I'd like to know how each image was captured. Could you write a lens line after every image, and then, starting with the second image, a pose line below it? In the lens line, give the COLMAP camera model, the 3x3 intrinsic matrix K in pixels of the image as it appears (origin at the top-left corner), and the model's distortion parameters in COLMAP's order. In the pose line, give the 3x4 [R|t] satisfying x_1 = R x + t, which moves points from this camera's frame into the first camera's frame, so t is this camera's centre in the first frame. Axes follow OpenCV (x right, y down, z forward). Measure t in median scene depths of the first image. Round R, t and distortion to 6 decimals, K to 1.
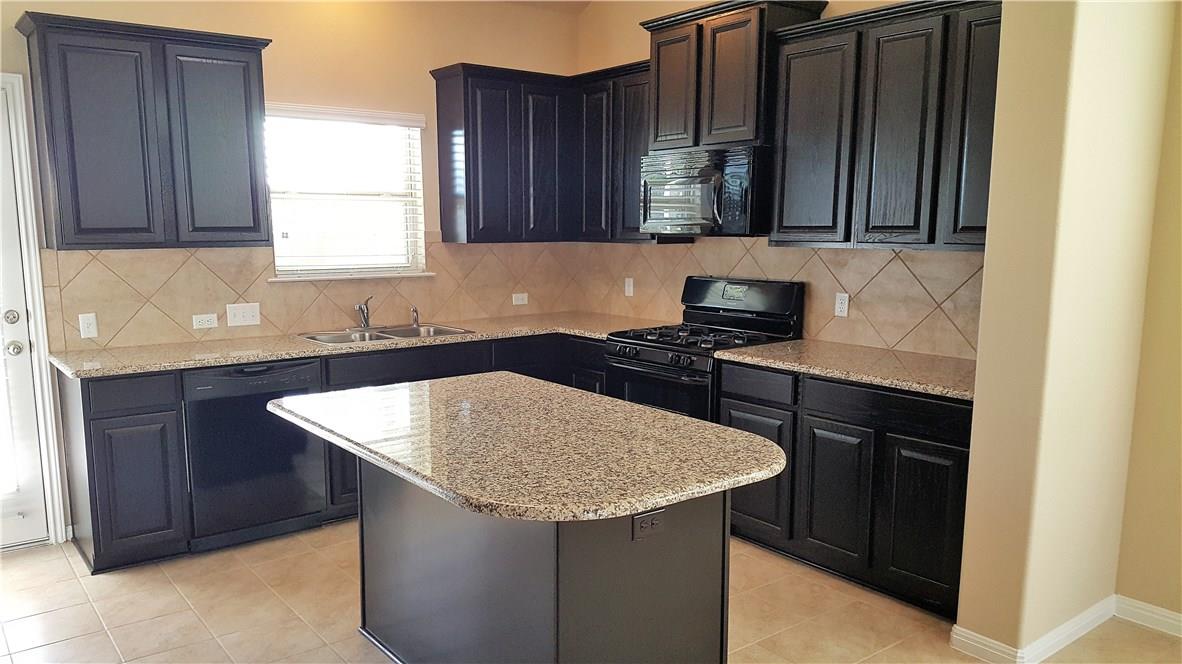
lens RADIAL K [[895.2, 0, 575.6], [0, 895.2, 369.5], [0, 0, 1]] dist [0.112711, -0.184541]
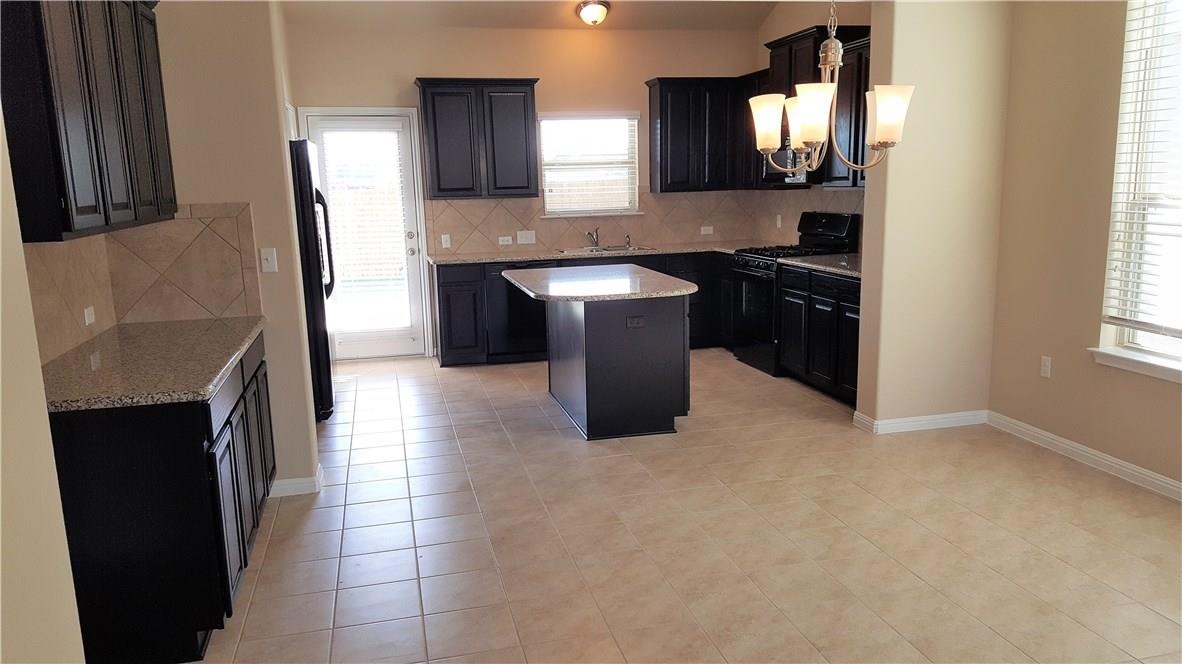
lens RADIAL K [[895.2, 0, 575.6], [0, 895.2, 369.5], [0, 0, 1]] dist [0.112711, -0.184541]
pose [[0.911027, 0.062373, -0.407601, 0.468976], [-0.042193, 0.997406, 0.058321, 0.094019], [0.410181, -0.035934, 0.911296, -0.576897]]
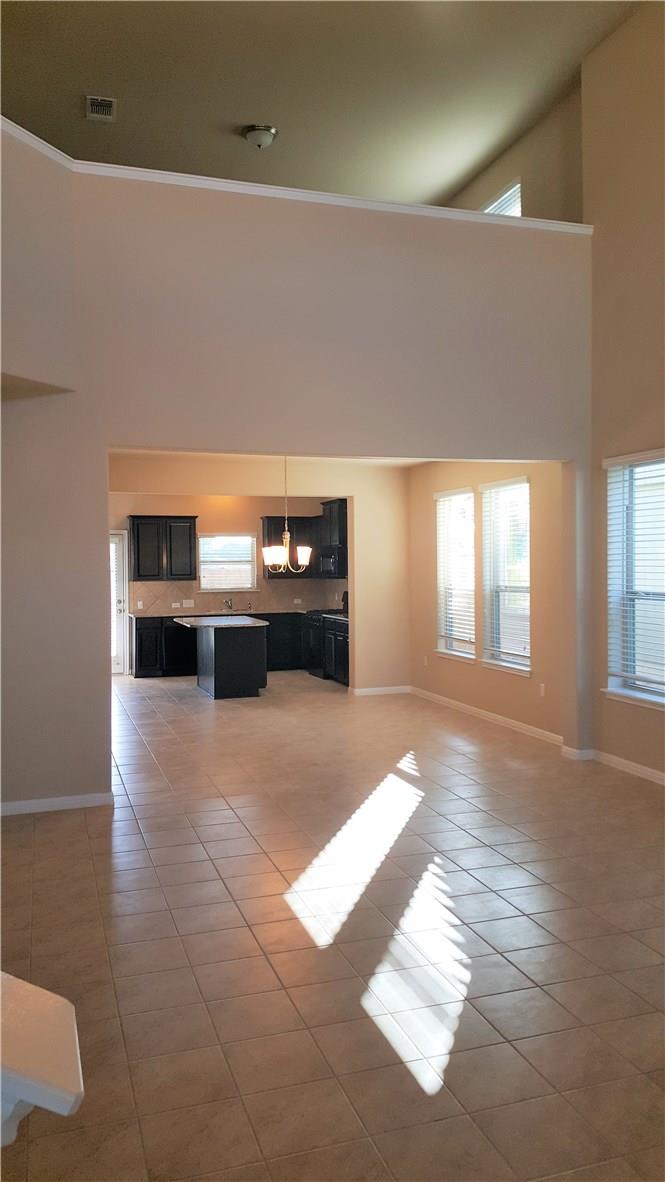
lens RADIAL K [[895.2, 0, 327.2], [0, 895.2, 559.0], [0, 0, 1]] dist [0.112711, -0.184541]
pose [[0.944642, -0.011315, -0.327907, 1.085513], [-0.043894, 0.986063, -0.160478, 0.261527], [0.325153, 0.165987, 0.930980, -1.697237]]
